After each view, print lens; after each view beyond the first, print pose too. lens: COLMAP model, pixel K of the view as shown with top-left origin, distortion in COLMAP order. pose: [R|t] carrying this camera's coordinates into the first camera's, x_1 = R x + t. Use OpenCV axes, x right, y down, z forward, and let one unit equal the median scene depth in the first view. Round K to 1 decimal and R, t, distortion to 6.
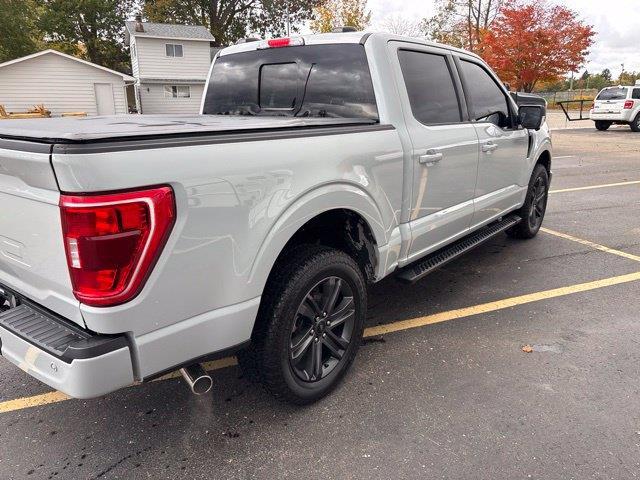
lens RADIAL K [[487.5, 0, 320.0], [0, 487.5, 240.0], [0, 0, 1]] dist [0.040794, -0.047120]
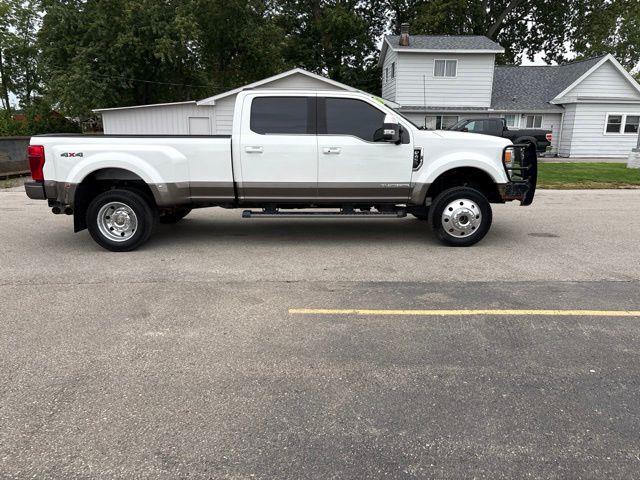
lens RADIAL K [[487.5, 0, 320.0], [0, 487.5, 240.0], [0, 0, 1]] dist [0.040794, -0.047120]
pose [[0.917157, 0.089758, -0.388287, -0.160361], [-0.115606, 0.992334, -0.043676, -0.077438], [0.381390, 0.084946, 0.920503, 0.274106]]
